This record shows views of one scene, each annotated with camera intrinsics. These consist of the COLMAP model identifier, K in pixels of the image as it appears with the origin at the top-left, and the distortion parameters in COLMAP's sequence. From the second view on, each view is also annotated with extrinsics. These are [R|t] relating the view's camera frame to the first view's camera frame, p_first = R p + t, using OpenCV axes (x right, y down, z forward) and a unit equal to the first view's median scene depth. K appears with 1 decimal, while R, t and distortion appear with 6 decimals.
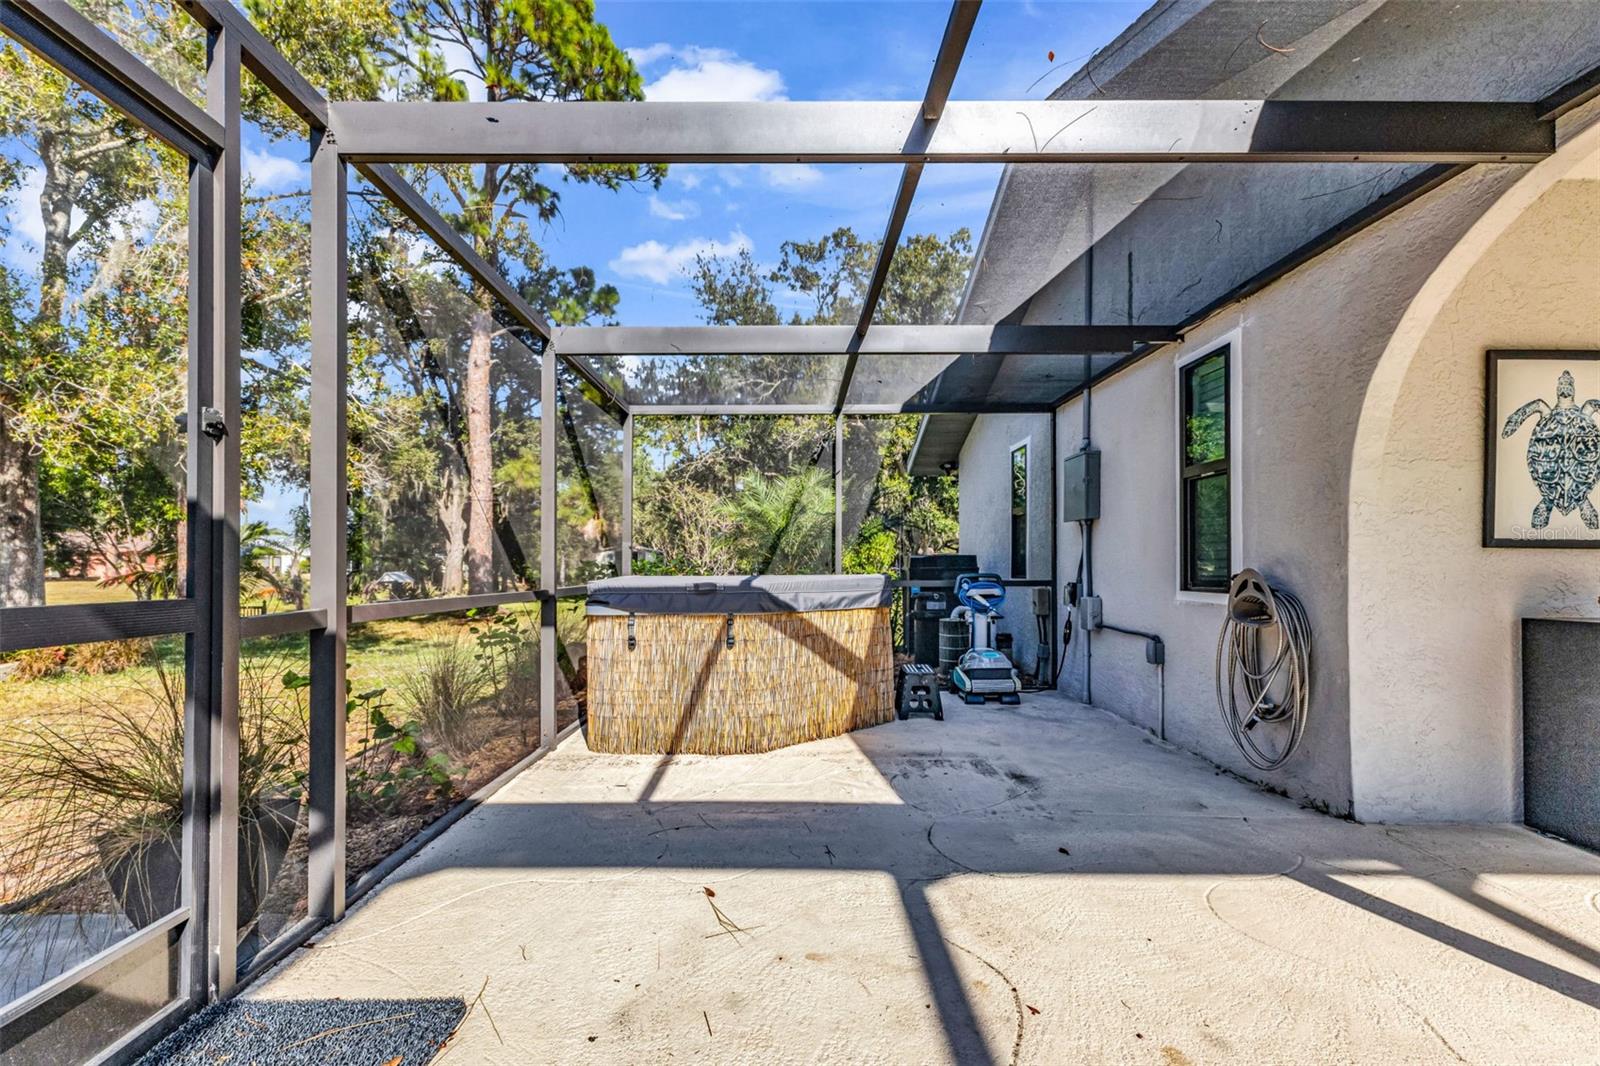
lens RADIAL K [[705.9, 0, 747.3], [0, 705.9, 558.8], [0, 0, 1]] dist [0.019041, -0.002804]
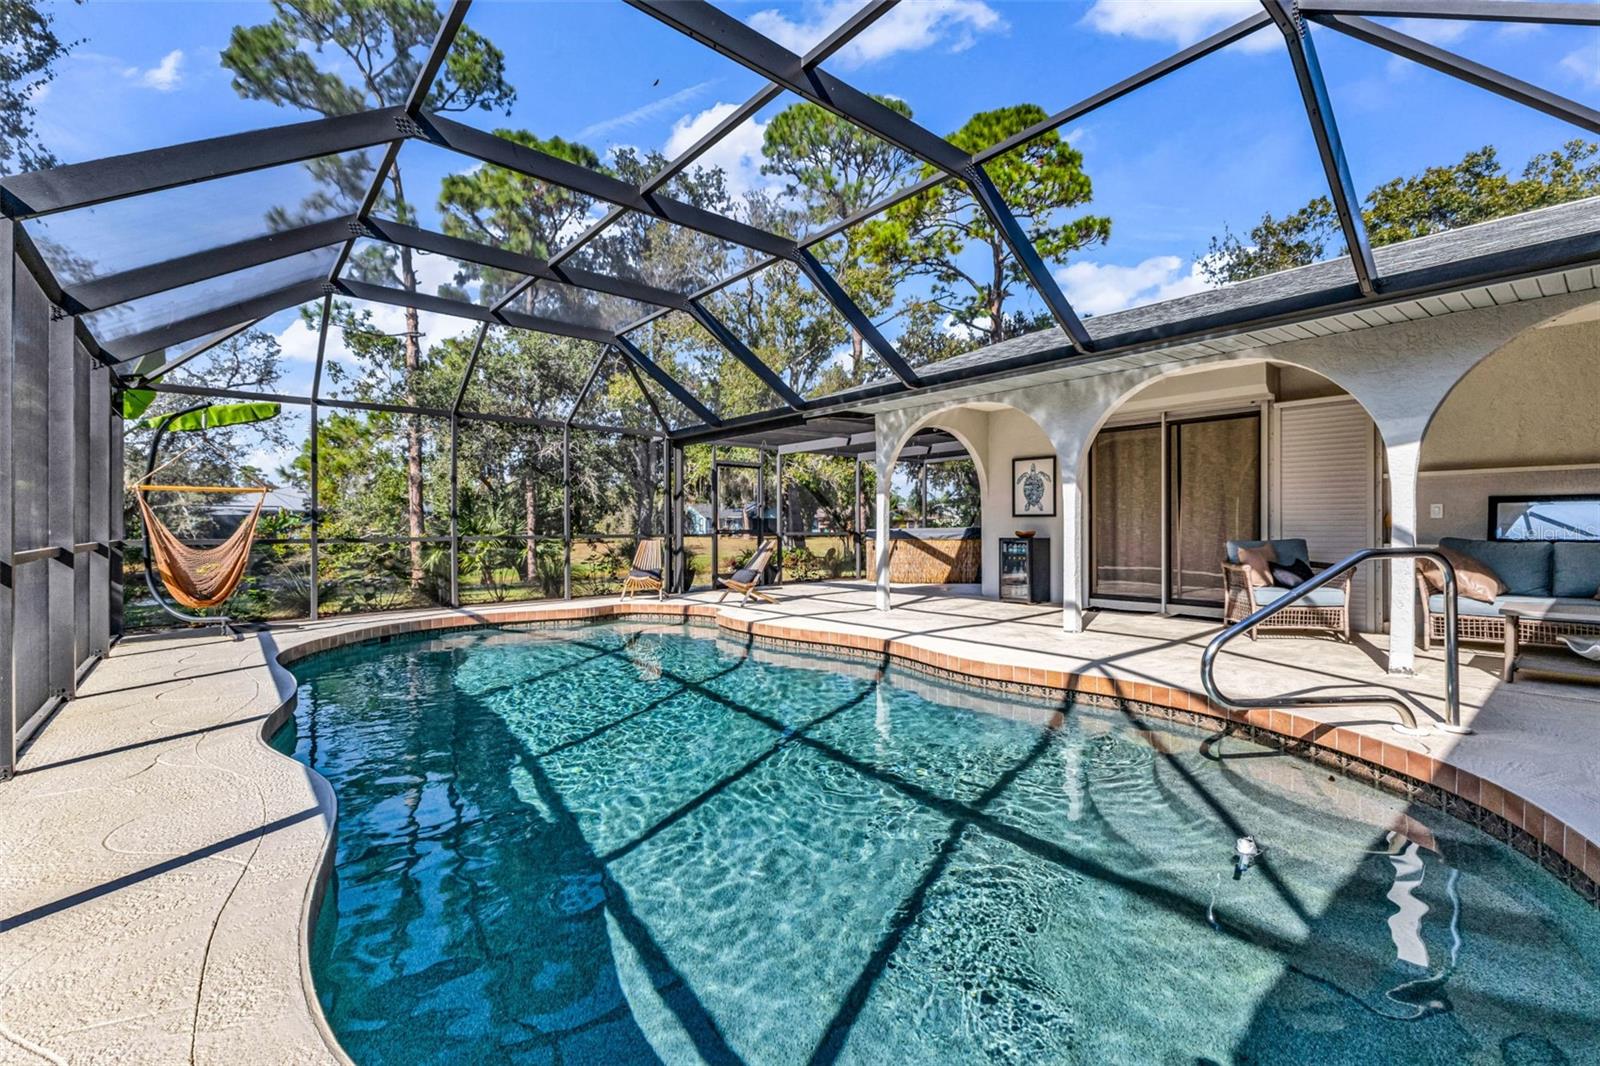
lens RADIAL K [[705.9, 0, 824.3], [0, 705.9, 516.5], [0, 0, 1]] dist [0.019041, -0.002804]
pose [[0.657448, -0.015351, -0.753344, 2.944696], [0.007927, 0.999878, -0.013457, 0.018777], [0.753458, 0.002876, 0.657489, -1.852943]]
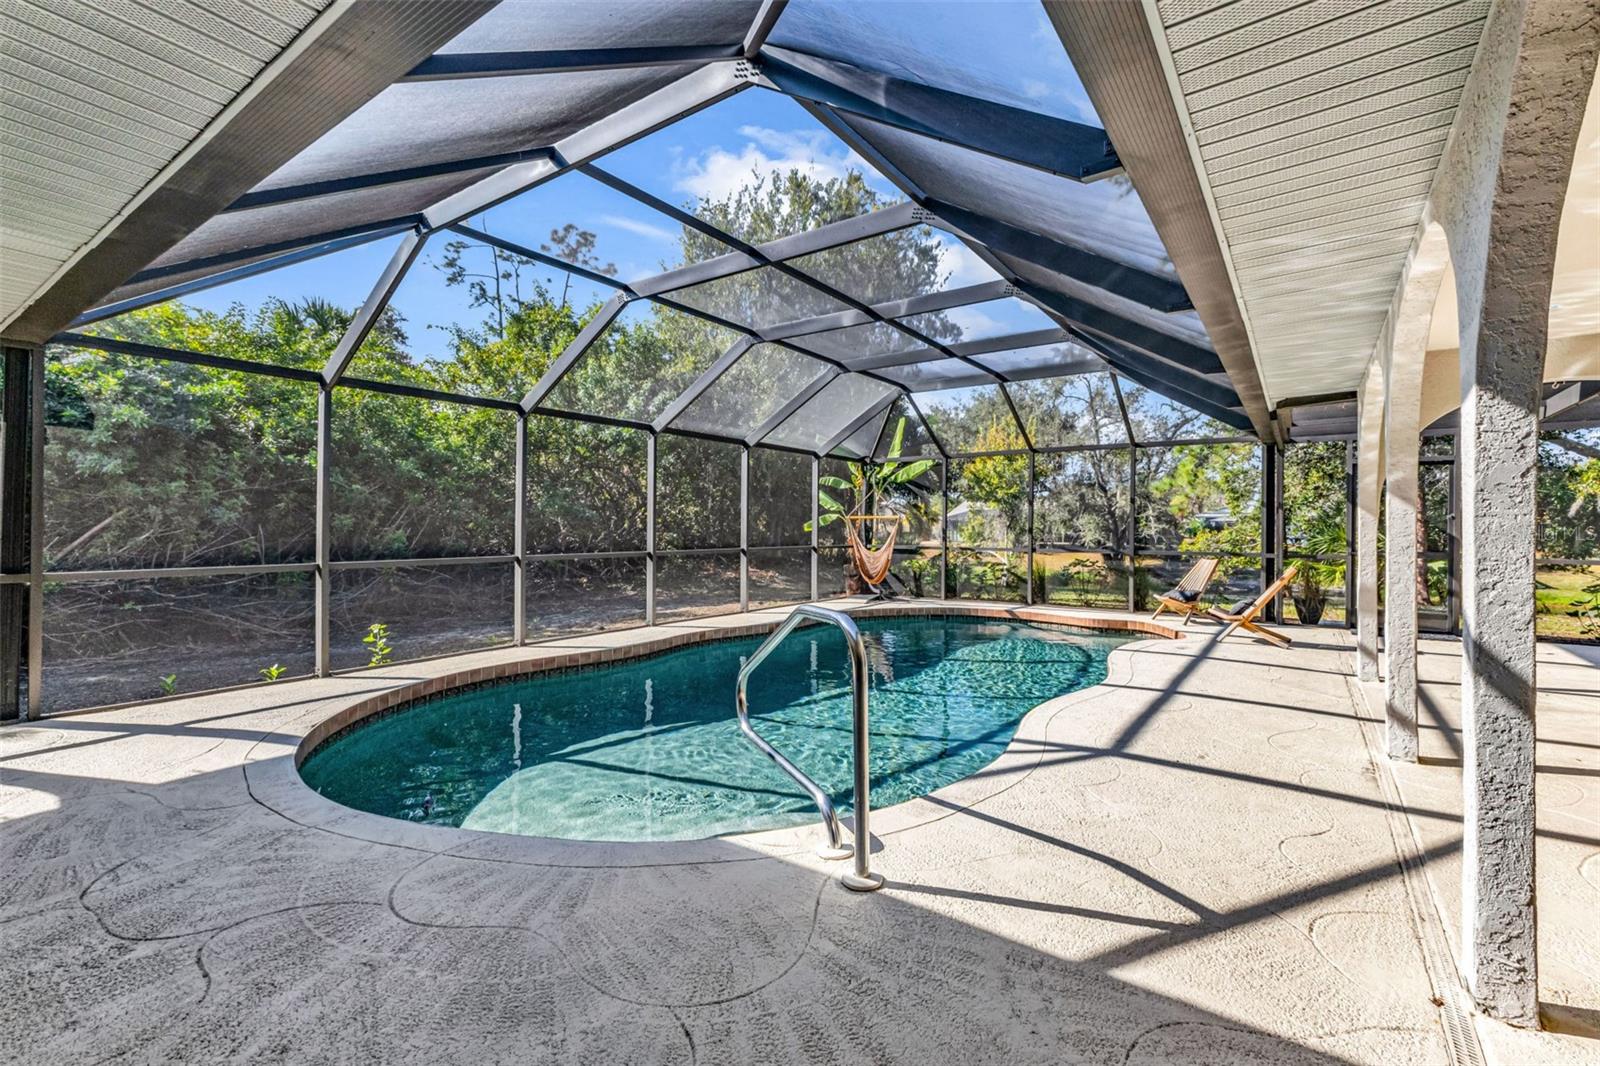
lens RADIAL K [[705.9, 0, 801.0], [0, 705.9, 529.8], [0, 0, 1]] dist [0.019041, -0.002804]
pose [[-0.562220, -0.002416, -0.826984, 3.469625], [-0.005962, 0.999982, 0.001131, -0.046009], [0.826966, 0.005566, -0.562224, 0.008077]]
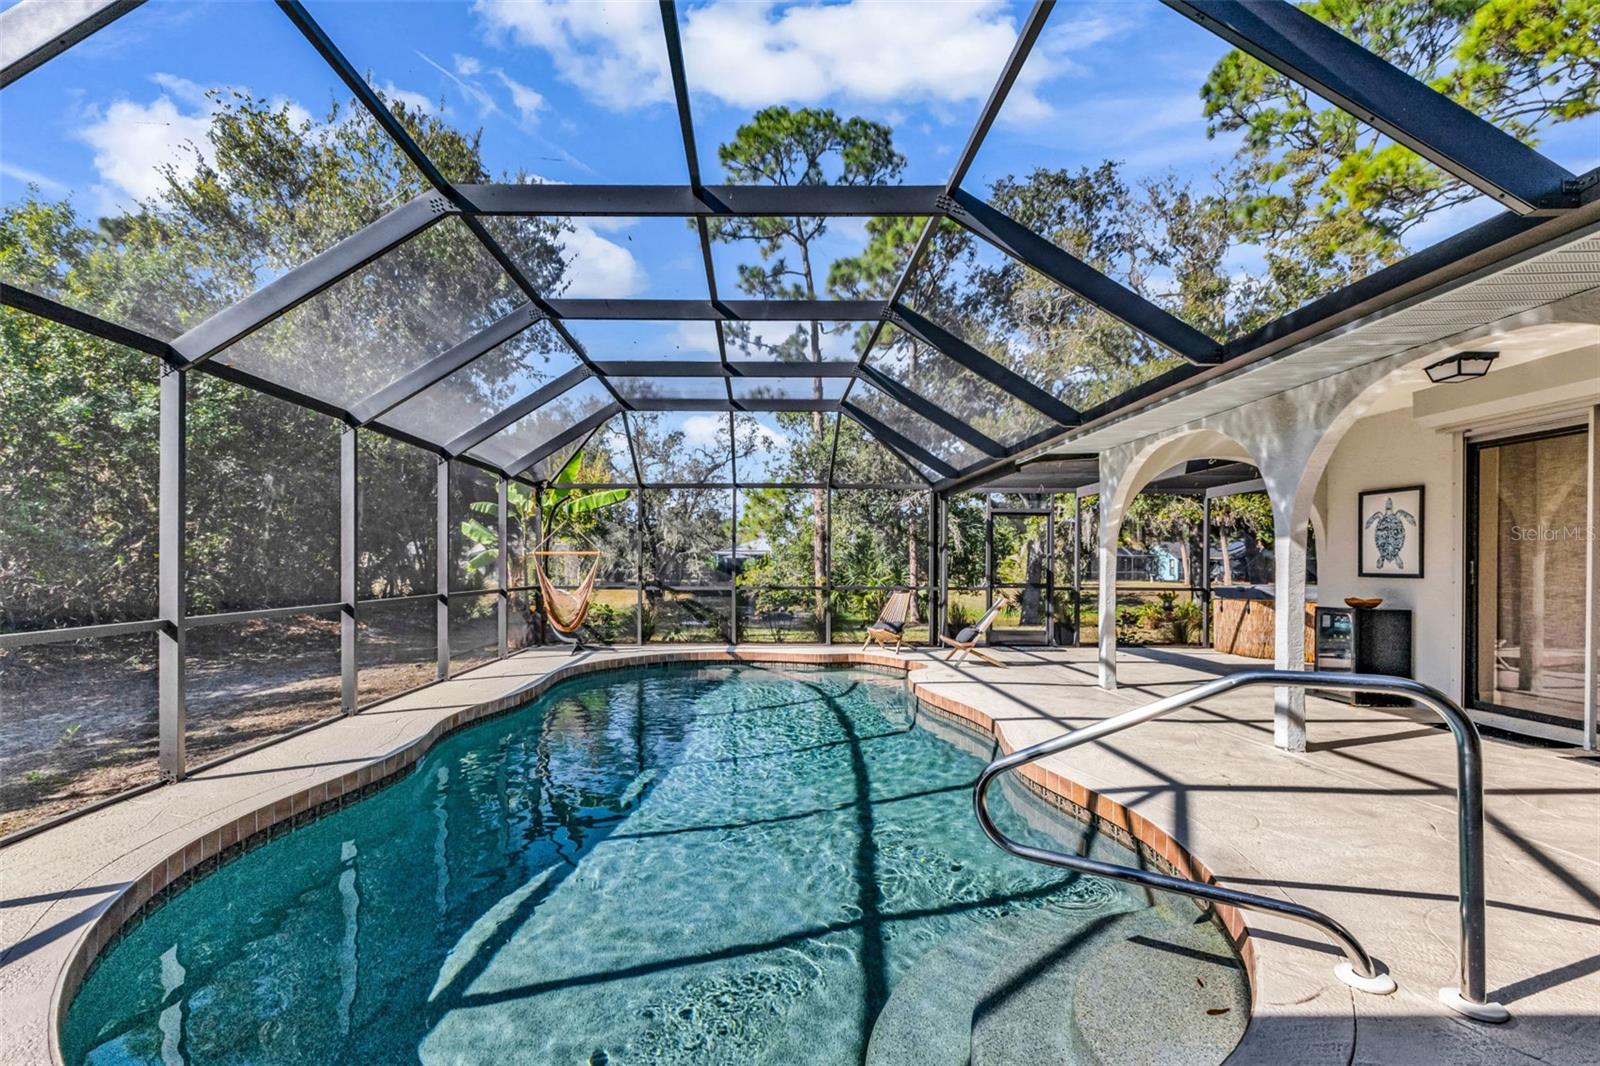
lens RADIAL K [[737.6, 0, 761.4], [0, 737.6, 564.0], [0, 0, 1]] dist [0.011939, -0.001230]
pose [[-0.000017, -0.004582, -0.999990, 3.439823], [-0.000951, 0.999989, -0.004582, -0.044185], [1.000000, 0.000951, -0.000022, -0.946767]]
